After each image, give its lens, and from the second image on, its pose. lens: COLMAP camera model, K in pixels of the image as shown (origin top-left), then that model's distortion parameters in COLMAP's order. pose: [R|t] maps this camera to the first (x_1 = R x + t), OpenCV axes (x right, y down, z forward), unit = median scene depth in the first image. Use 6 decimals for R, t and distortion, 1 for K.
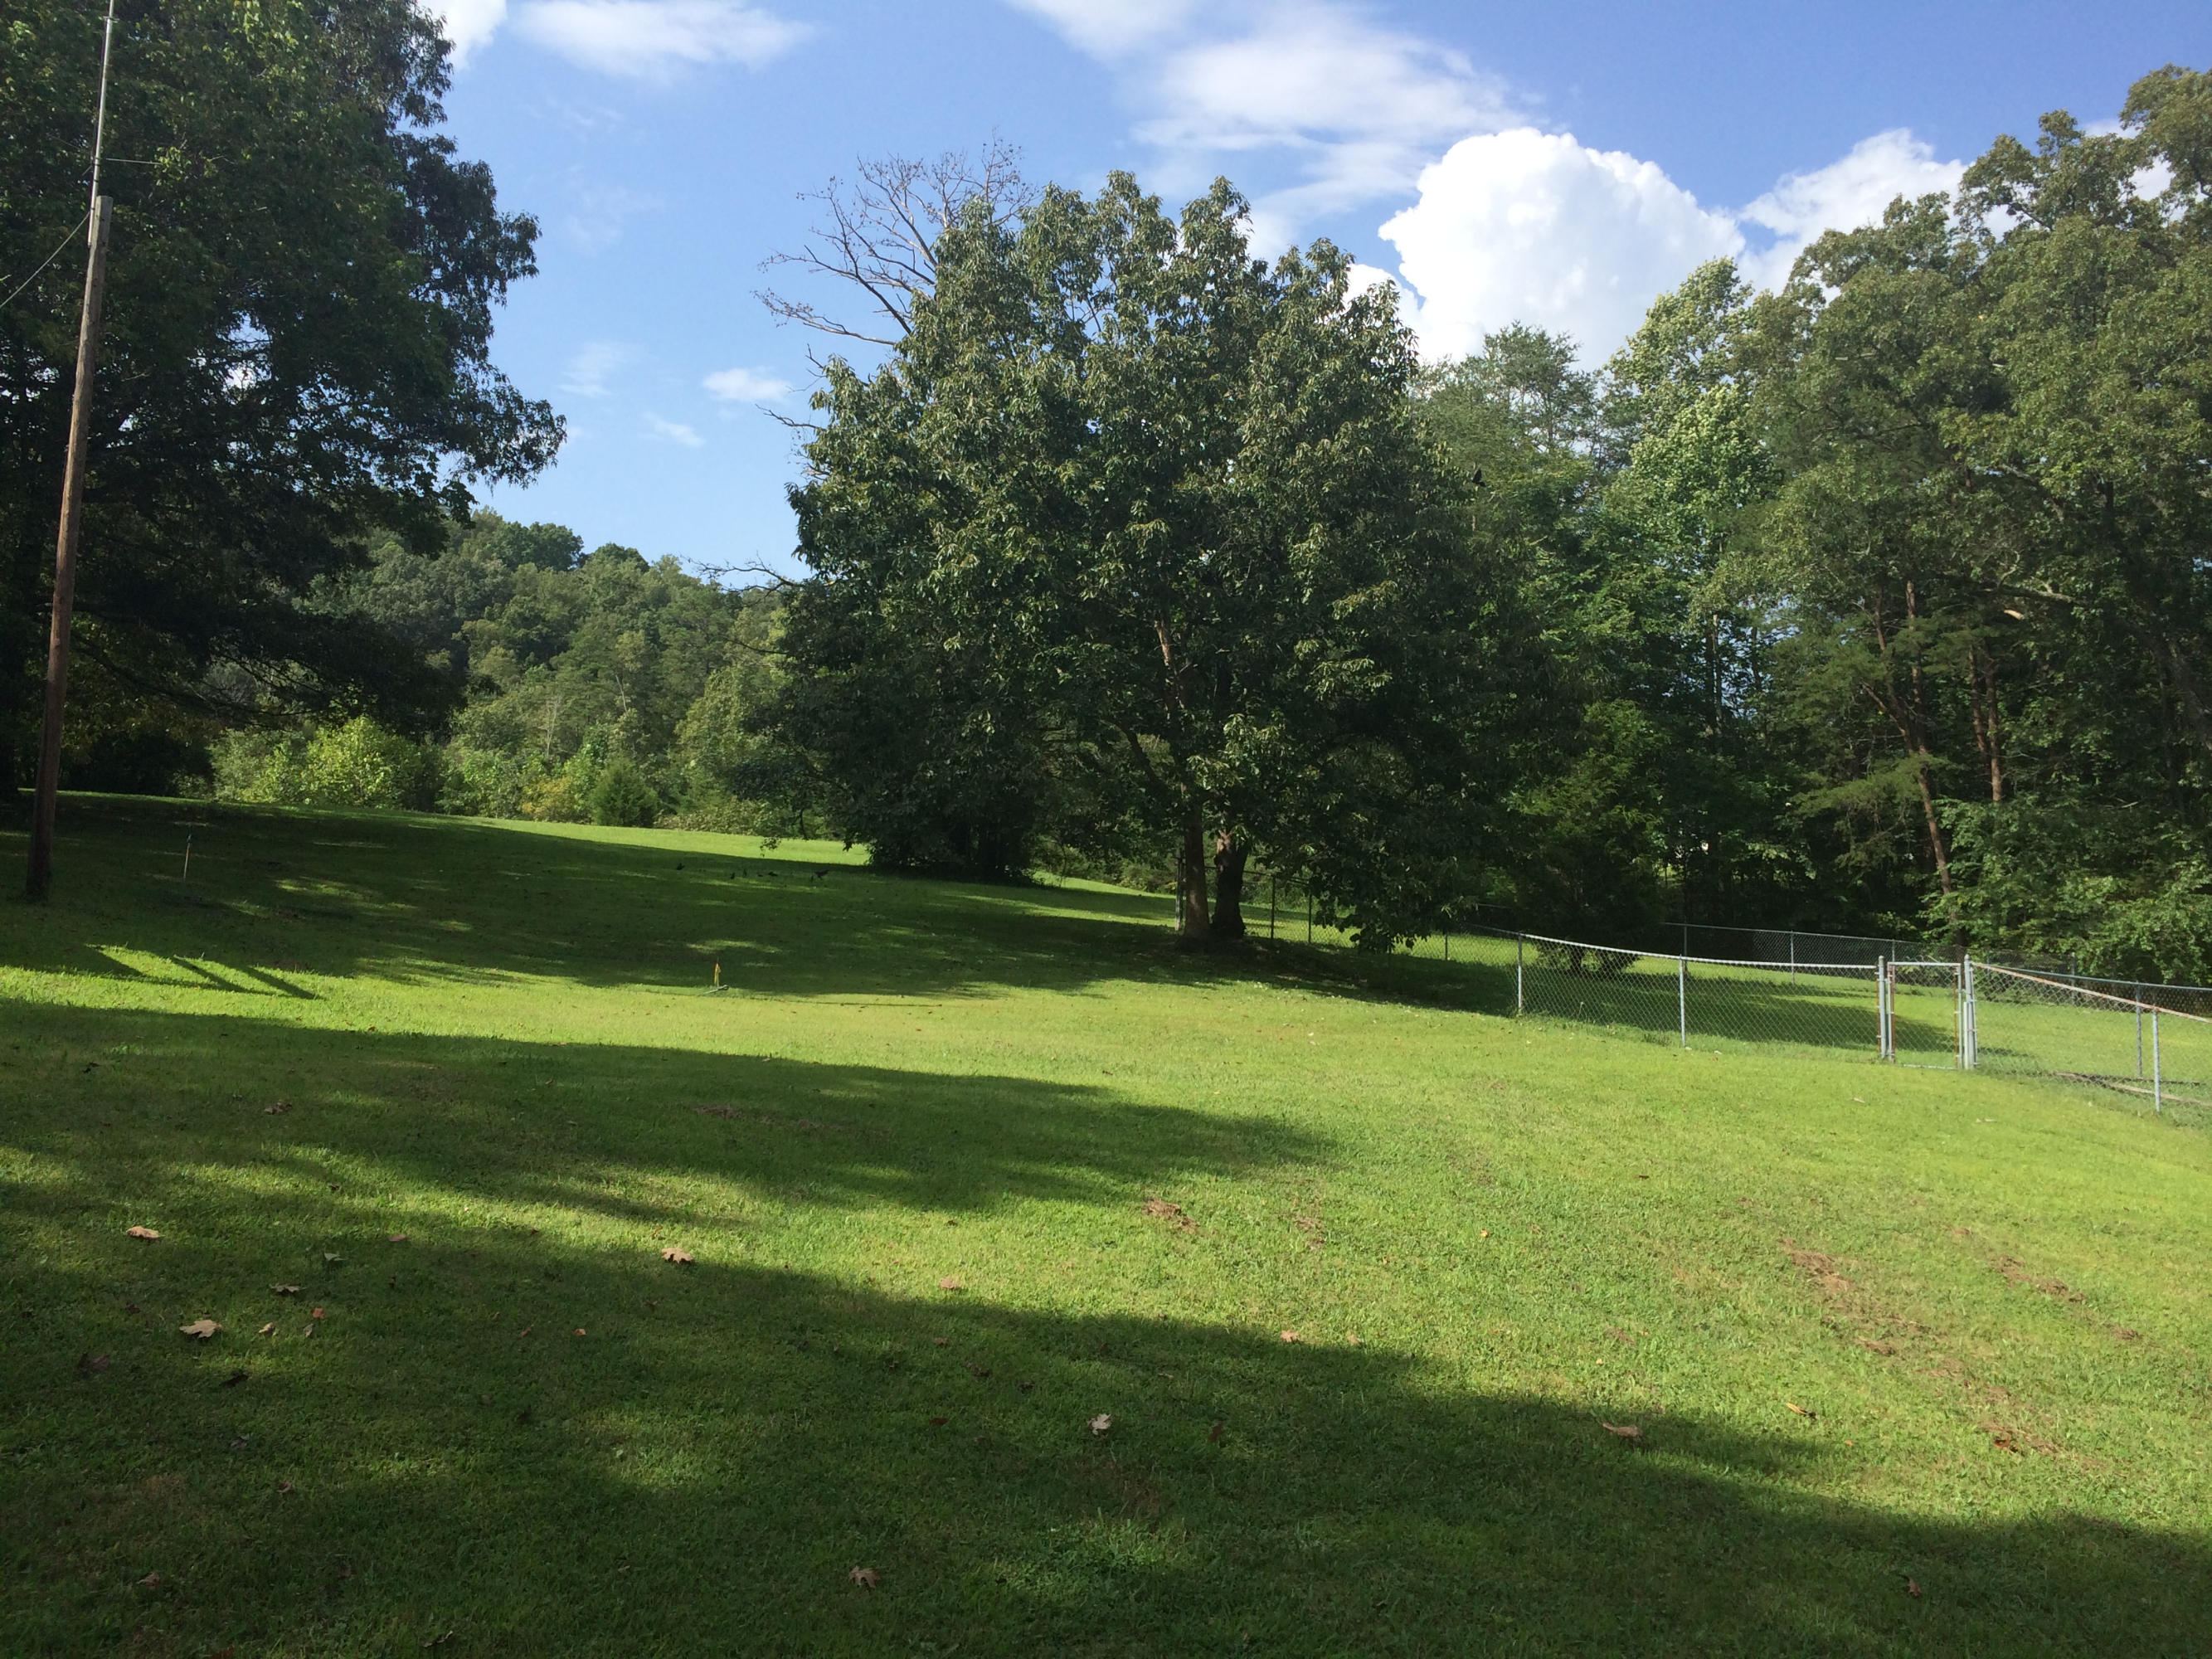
lens RADIAL K [[1851.0, 0, 1093.1], [0, 1851.0, 837.8], [0, 0, 1]] dist [0.059908, -0.087440]
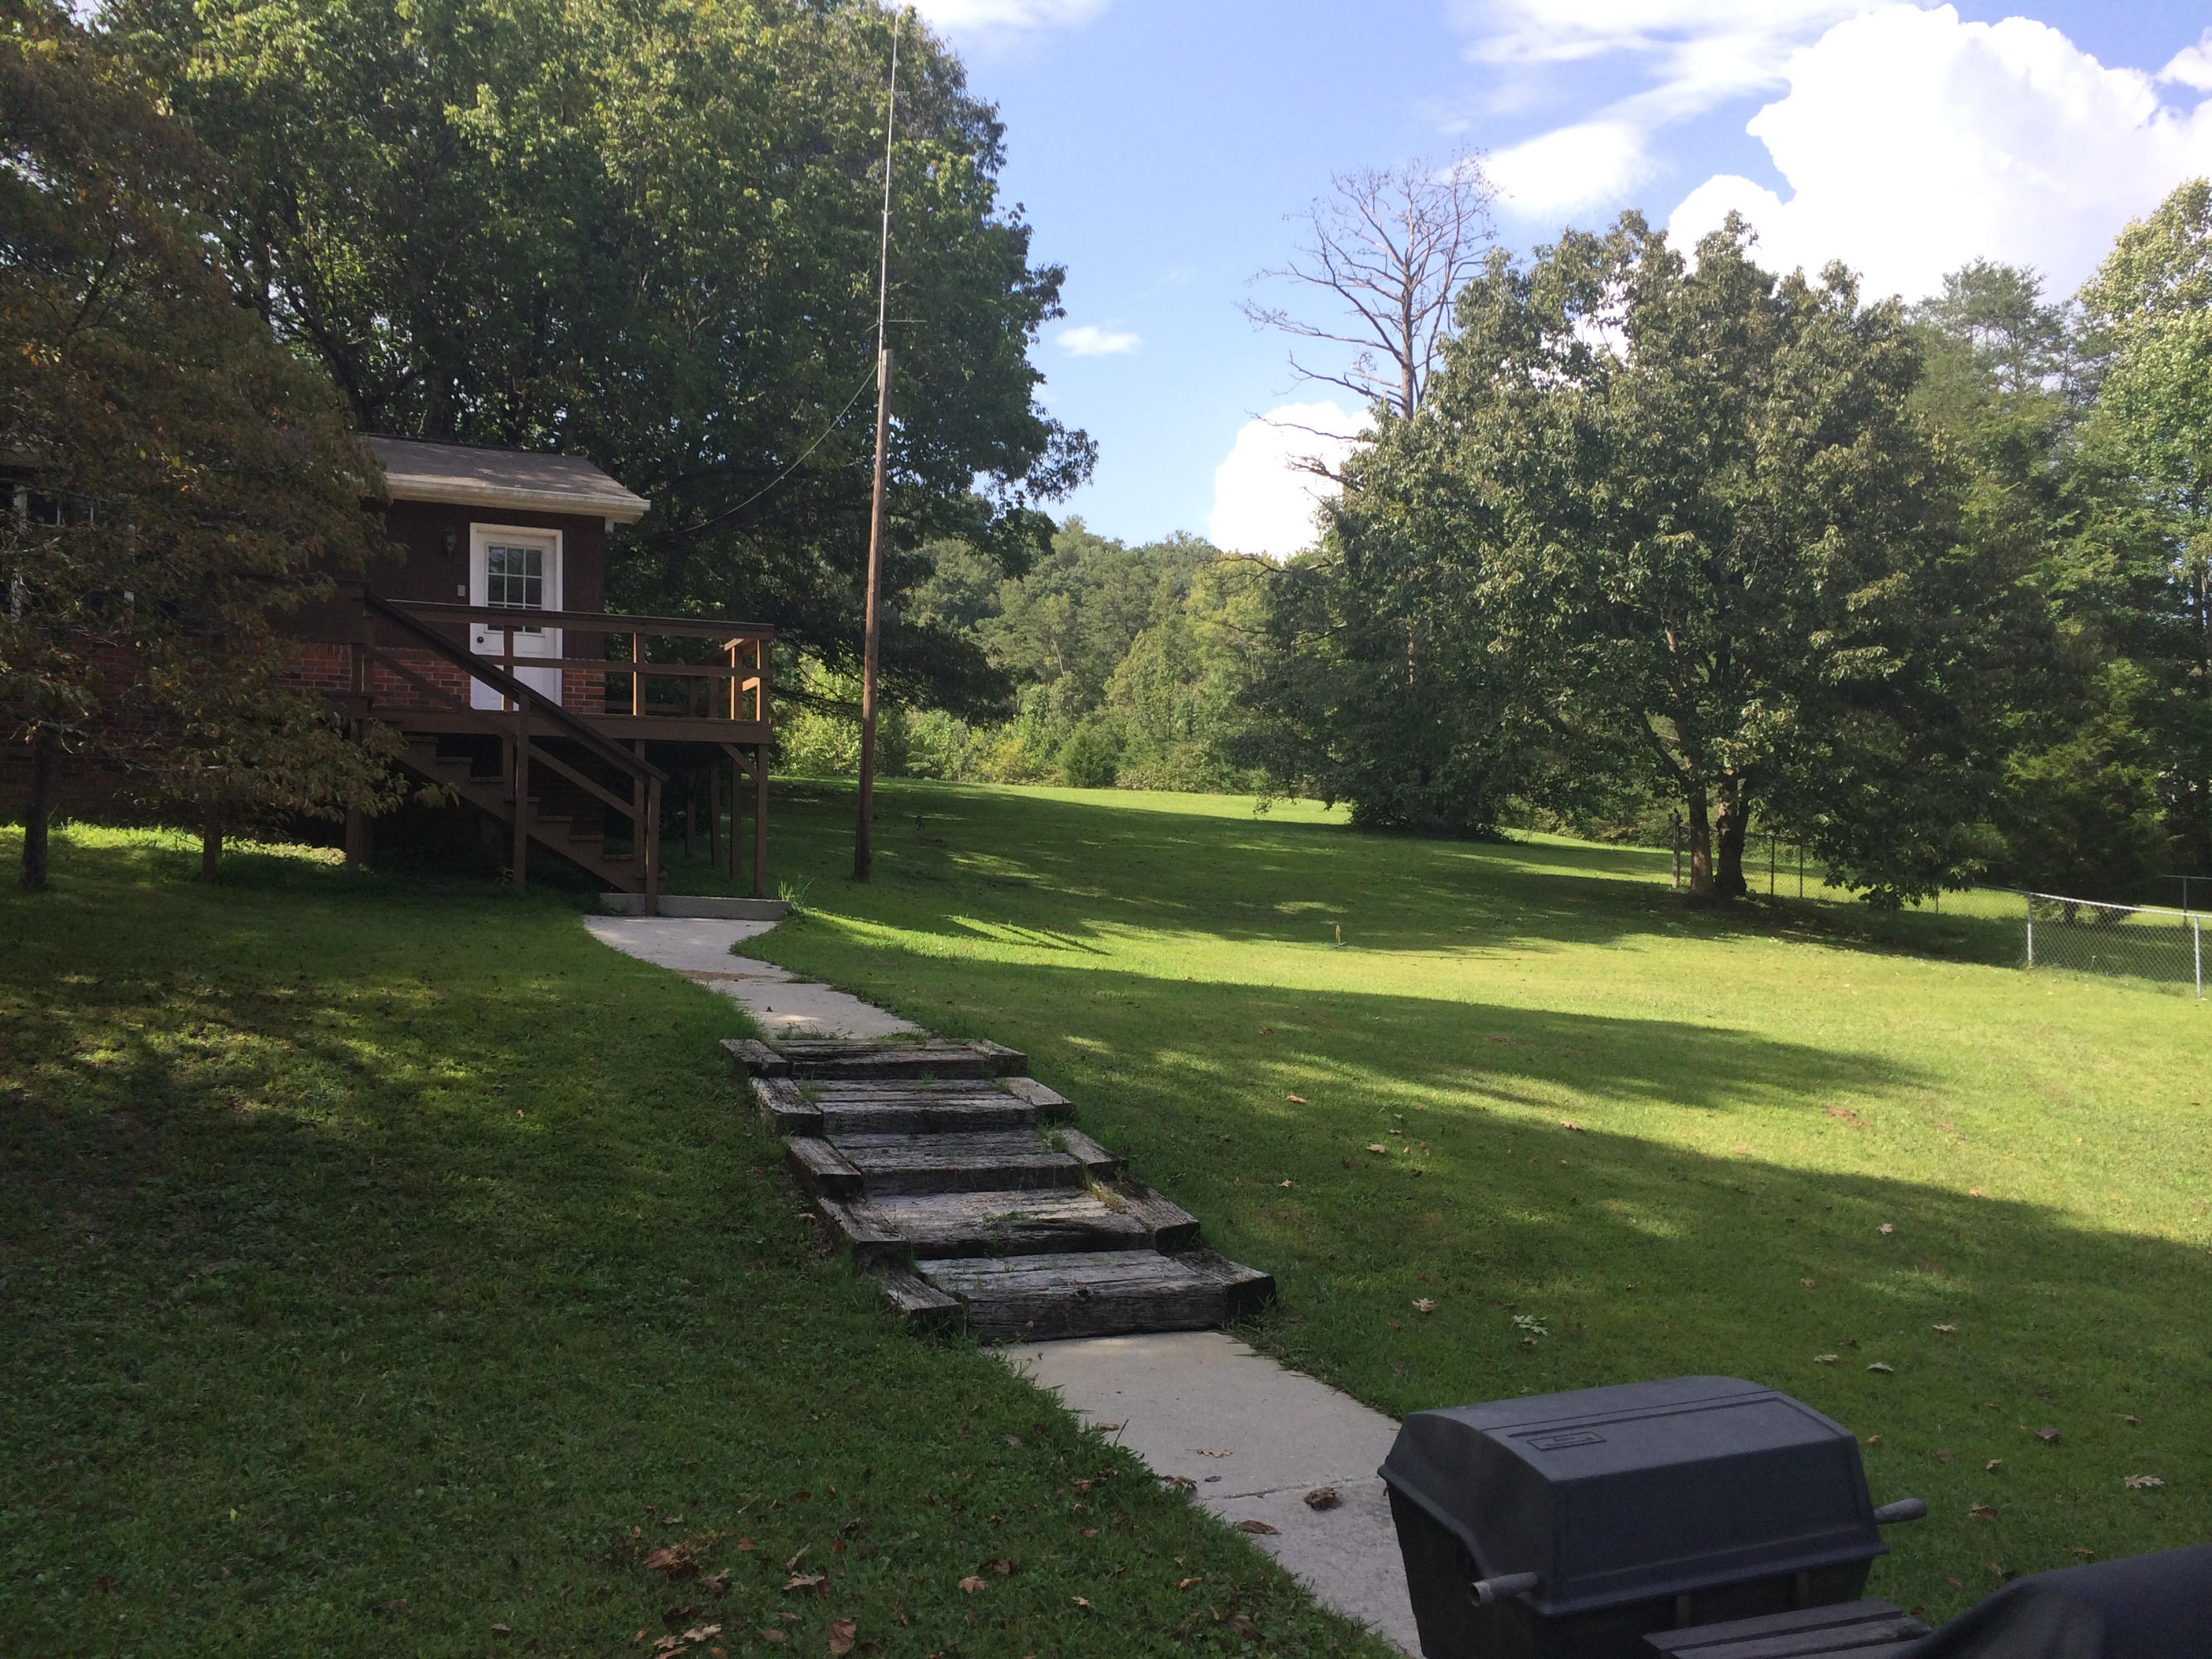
lens RADIAL K [[1851.0, 0, 1073.9], [0, 1851.0, 824.8], [0, 0, 1]] dist [0.059908, -0.087440]
pose [[0.977044, -0.012123, -0.212693, -0.071330], [0.017395, 0.999586, 0.022935, -0.019558], [0.212327, -0.026108, 0.976850, -0.158872]]
